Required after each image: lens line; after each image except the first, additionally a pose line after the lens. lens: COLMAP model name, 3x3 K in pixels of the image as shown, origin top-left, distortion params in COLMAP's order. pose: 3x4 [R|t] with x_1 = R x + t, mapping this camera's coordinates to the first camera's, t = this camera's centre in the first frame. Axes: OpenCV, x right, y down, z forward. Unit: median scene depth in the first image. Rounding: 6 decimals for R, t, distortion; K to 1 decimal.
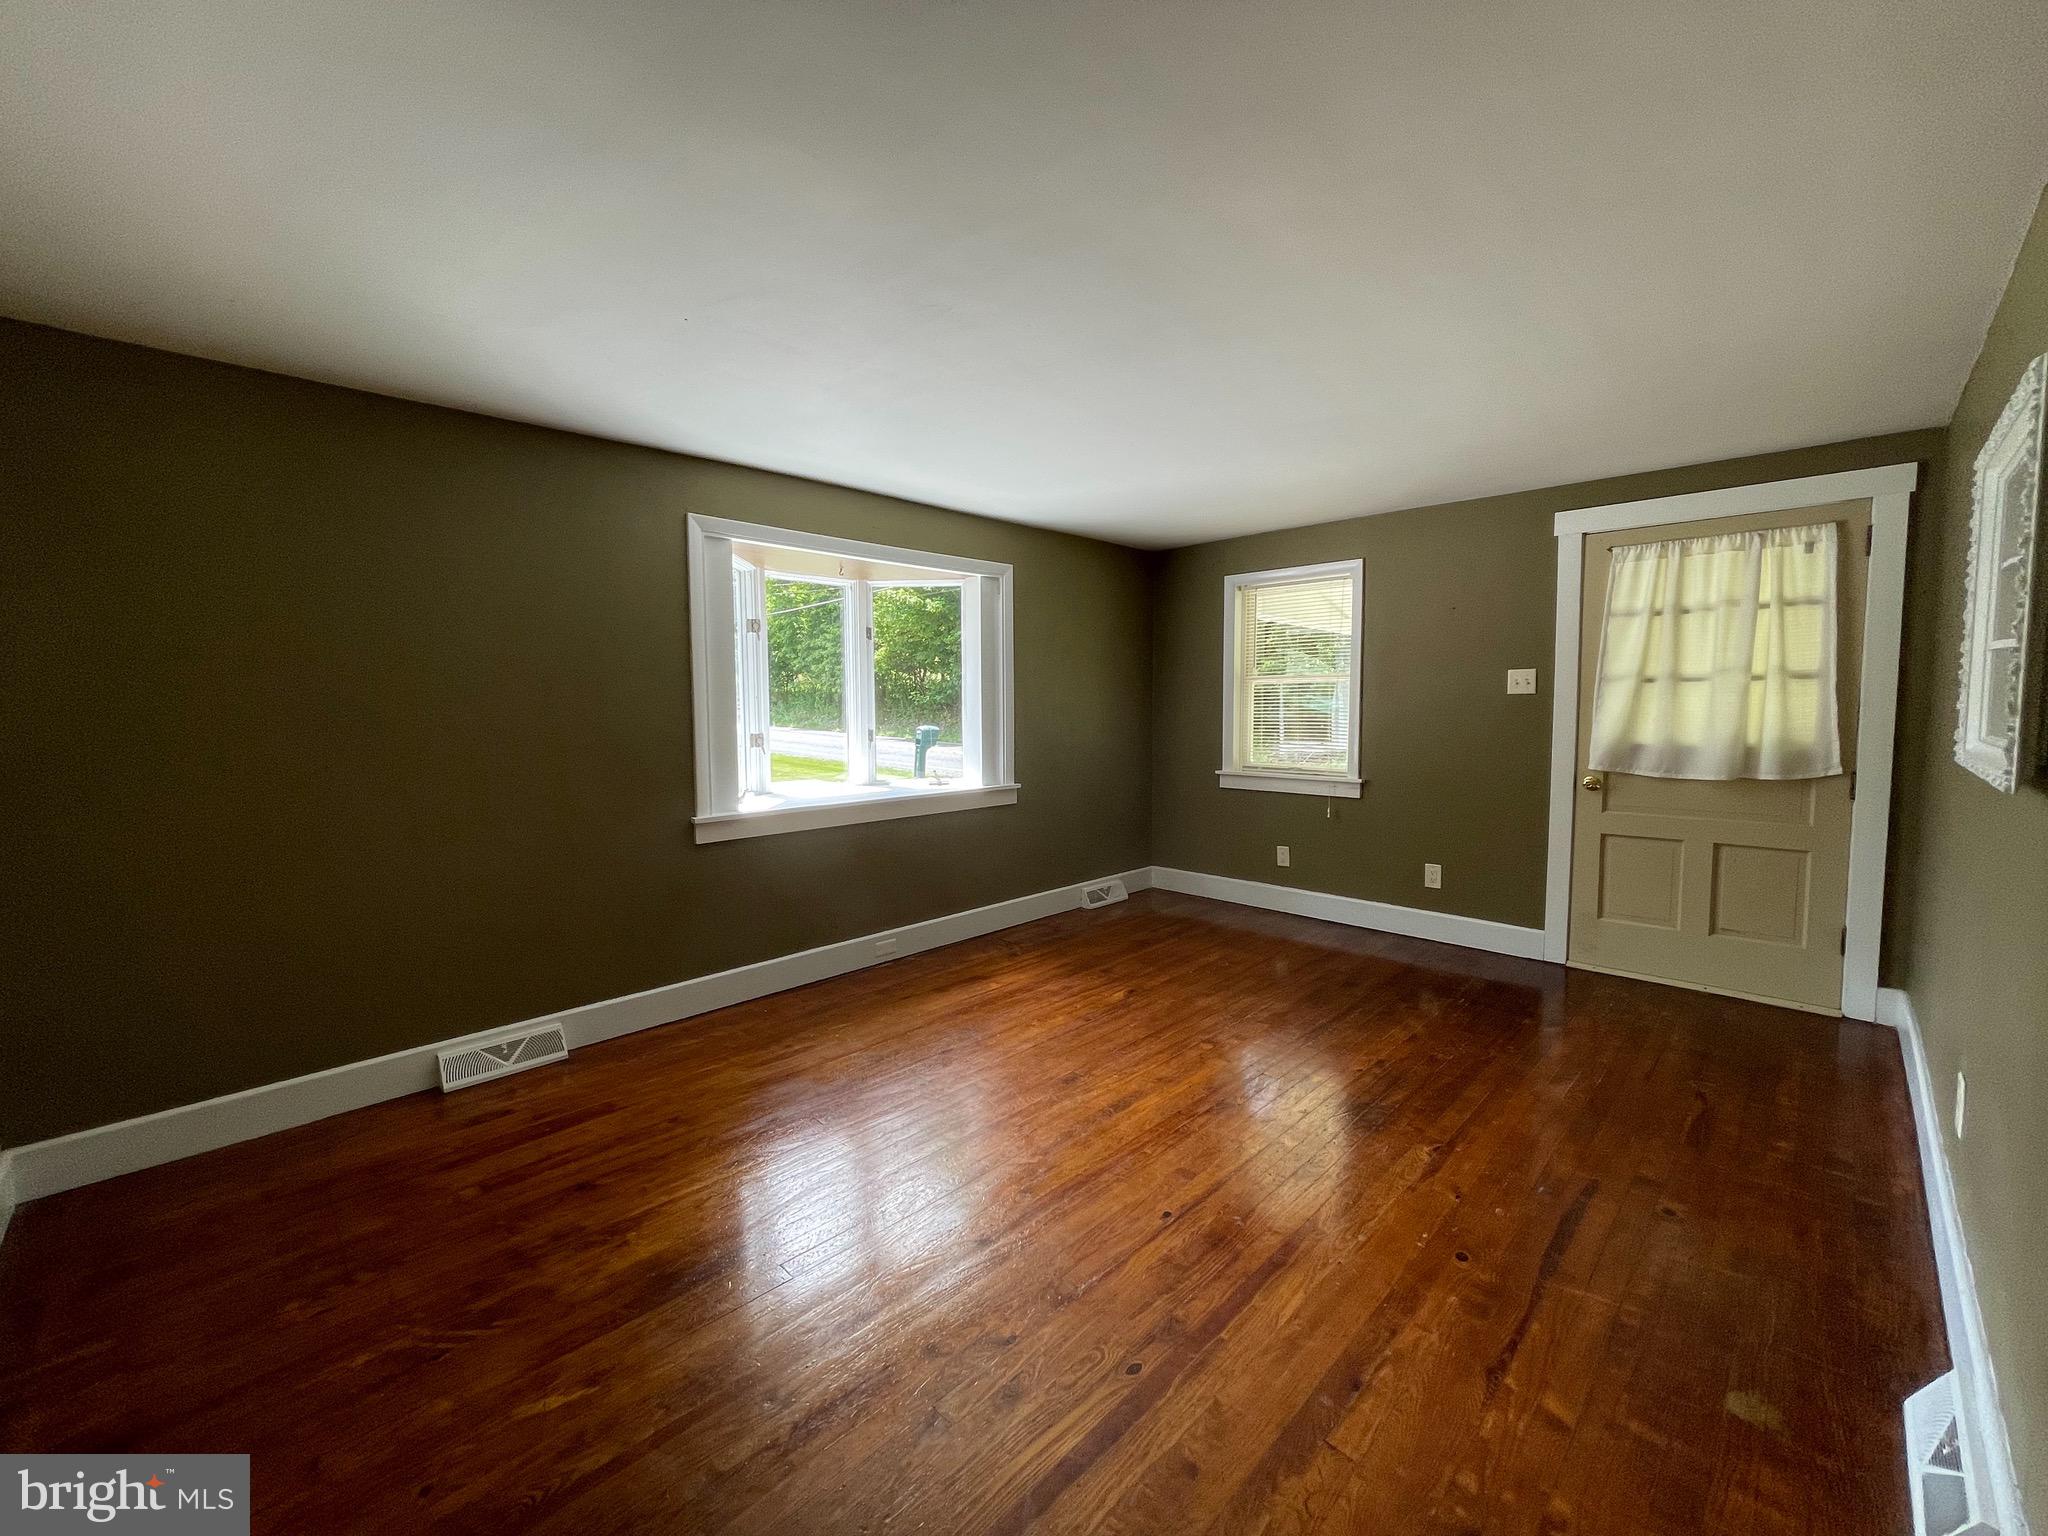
lens RADIAL K [[828.5, 0, 1007.8], [0, 828.5, 760.9], [0, 0, 1]] dist [-0.001064, -0.000283]
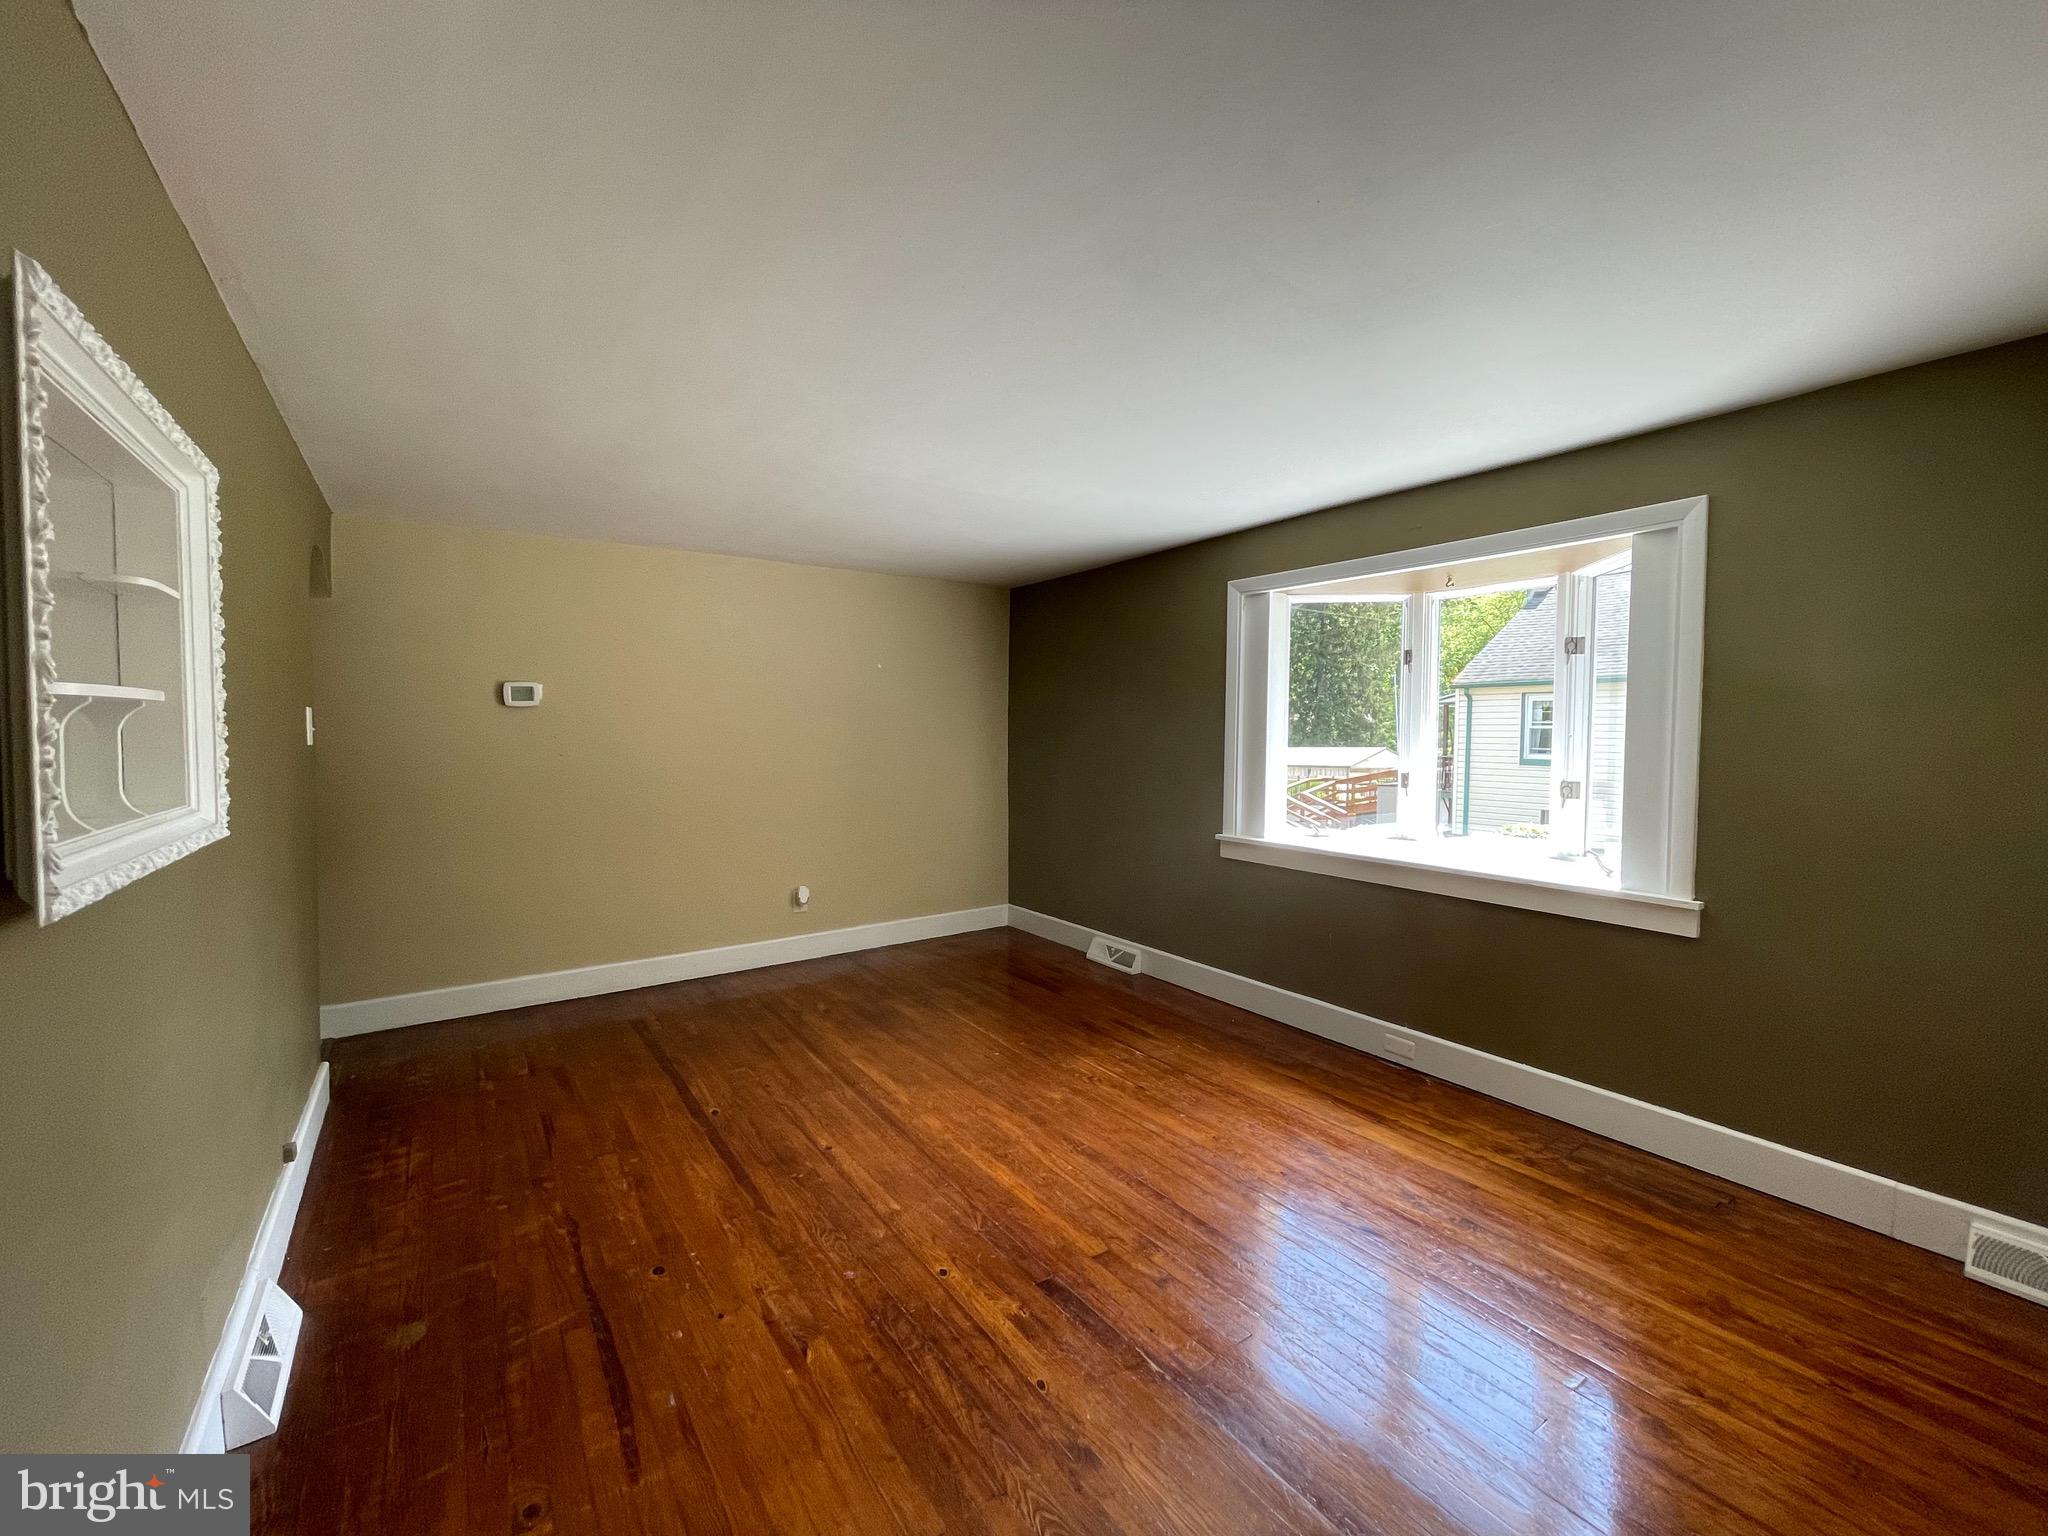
lens RADIAL K [[828.5, 0, 1007.8], [0, 828.5, 760.9], [0, 0, 1]] dist [-0.001064, -0.000283]
pose [[-0.185172, 0.045016, -0.981675, 0.805651], [-0.073769, 0.995495, 0.059564, -0.081692], [0.979933, 0.083446, -0.181017, 0.857868]]
